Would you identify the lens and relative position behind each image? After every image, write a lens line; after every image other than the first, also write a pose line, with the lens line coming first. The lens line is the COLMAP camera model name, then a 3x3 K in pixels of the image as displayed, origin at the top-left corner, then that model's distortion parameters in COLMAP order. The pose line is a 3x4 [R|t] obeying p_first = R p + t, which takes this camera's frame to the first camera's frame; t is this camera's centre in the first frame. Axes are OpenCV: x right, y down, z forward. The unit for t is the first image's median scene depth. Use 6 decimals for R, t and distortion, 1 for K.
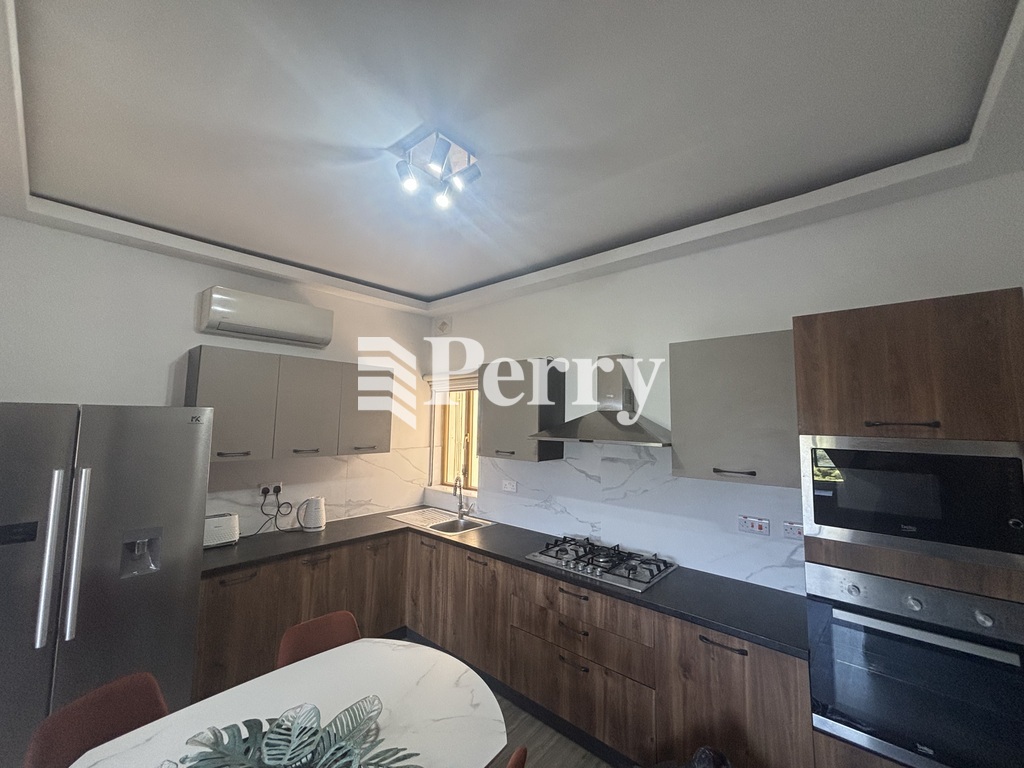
lens RADIAL K [[414.8, 0, 510.0], [0, 414.8, 380.4], [0, 0, 1]] dist [0.002295, 0.001014]
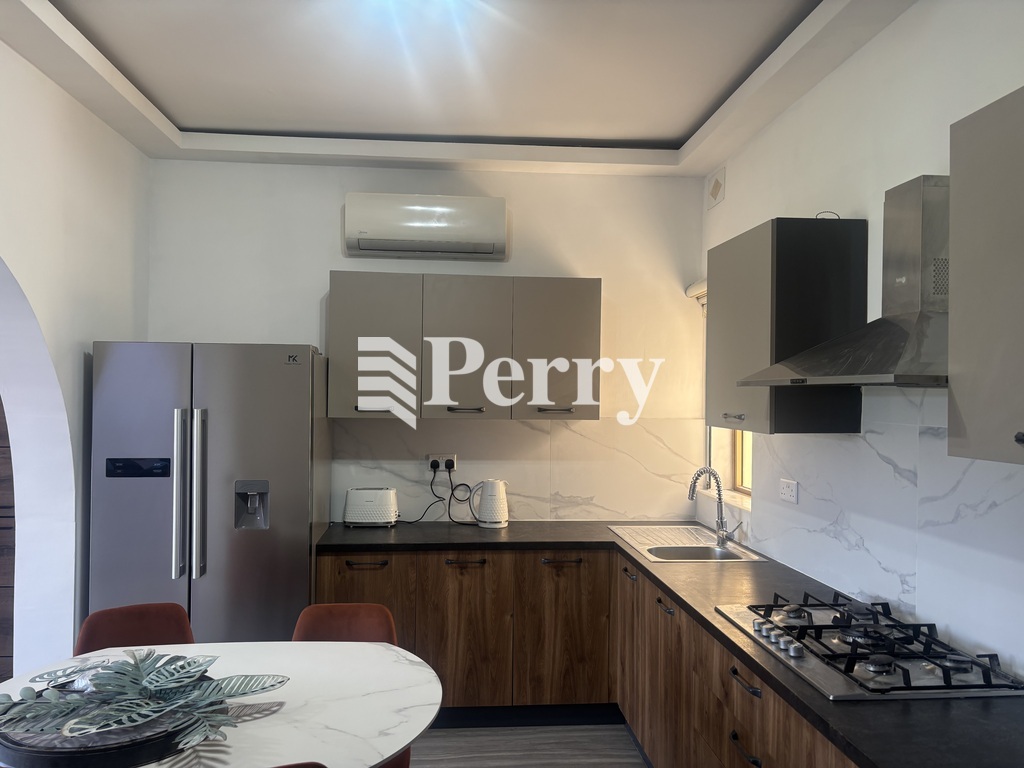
lens RADIAL K [[787.5, 0, 512.2], [0, 787.5, 382.2], [0, 0, 1]] dist [0.064789, -0.068193]
pose [[0.726304, -0.016743, -0.687169, 0.461498], [0.066274, 0.996751, 0.045762, 0.068288], [0.684171, -0.078779, 0.725055, 0.103787]]
